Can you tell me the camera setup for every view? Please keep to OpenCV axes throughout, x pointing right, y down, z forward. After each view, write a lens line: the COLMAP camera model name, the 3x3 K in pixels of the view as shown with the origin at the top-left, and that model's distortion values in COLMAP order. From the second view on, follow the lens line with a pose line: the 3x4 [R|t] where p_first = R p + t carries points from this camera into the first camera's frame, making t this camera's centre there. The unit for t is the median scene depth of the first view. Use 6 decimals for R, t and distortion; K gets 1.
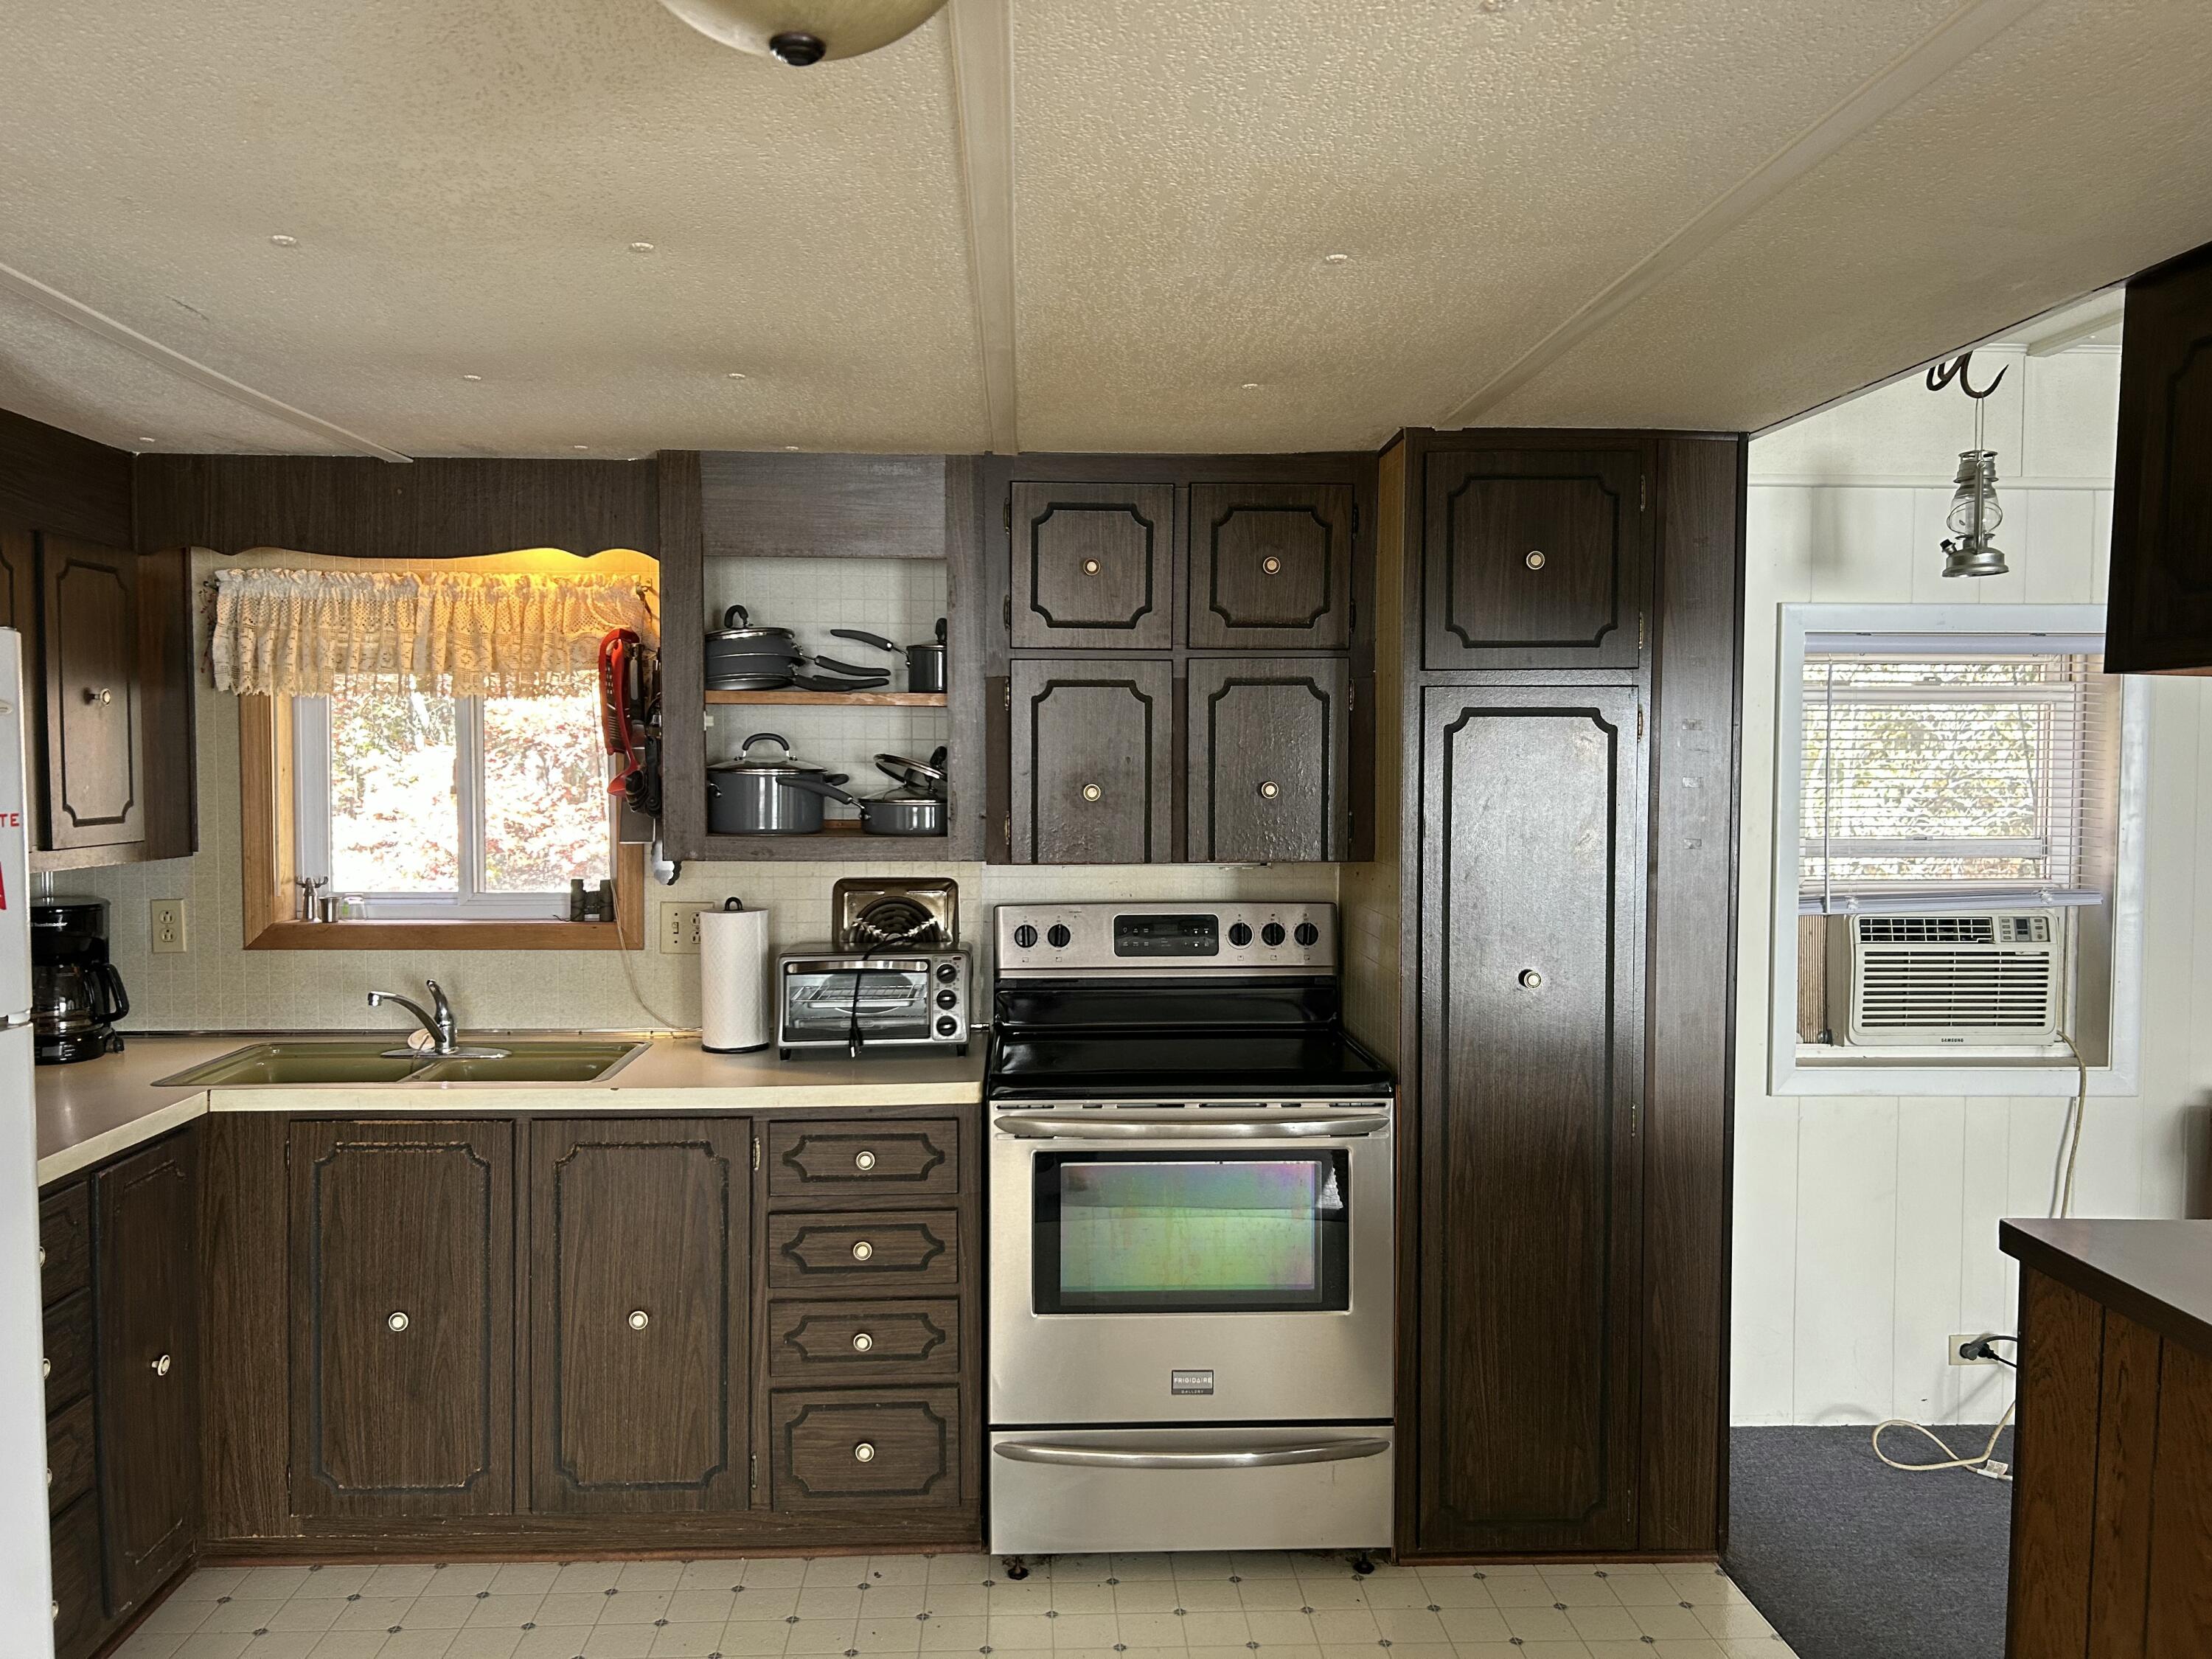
lens RADIAL K [[1654.0, 0, 1118.3], [0, 1654.0, 843.3], [0, 0, 1]] dist [0.057781, -0.076894]
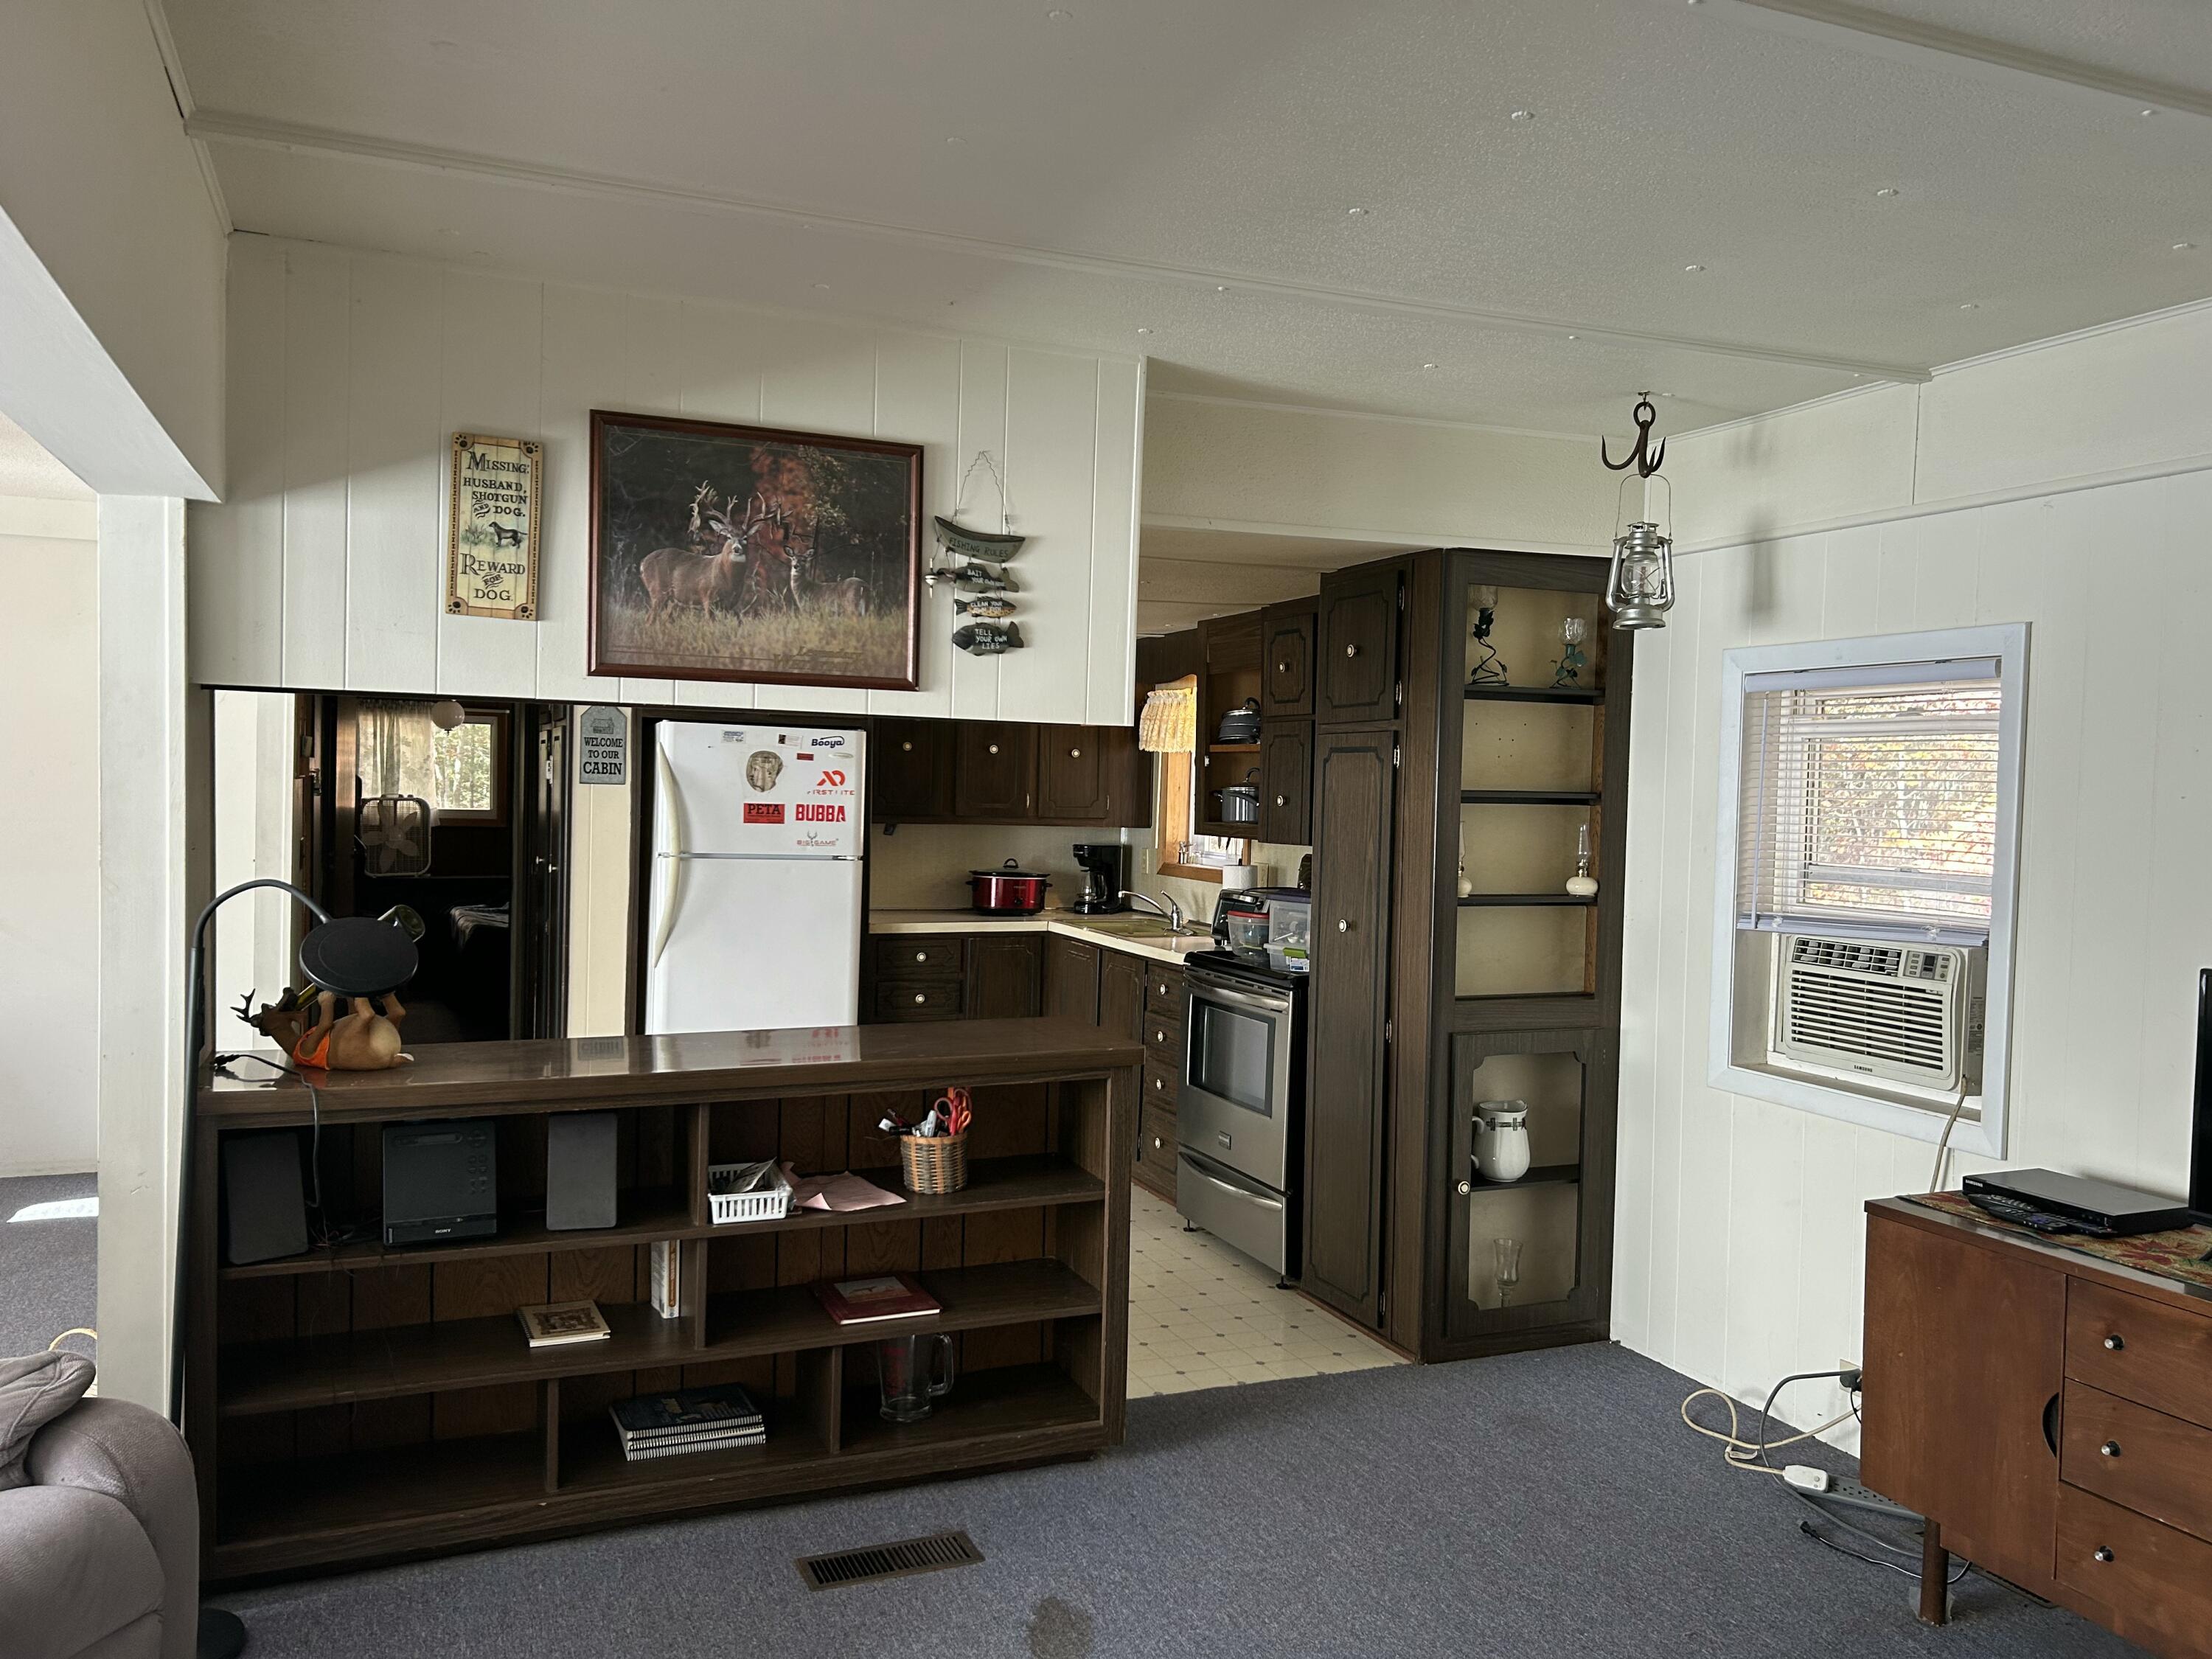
lens RADIAL K [[1654.0, 0, 1088.1], [0, 1654.0, 837.4], [0, 0, 1]] dist [0.057781, -0.076894]
pose [[0.340453, 0.036883, -0.939538, 1.290217], [-0.068762, 0.997531, 0.014243, -0.003228], [0.937744, 0.059755, 0.342149, 0.211436]]
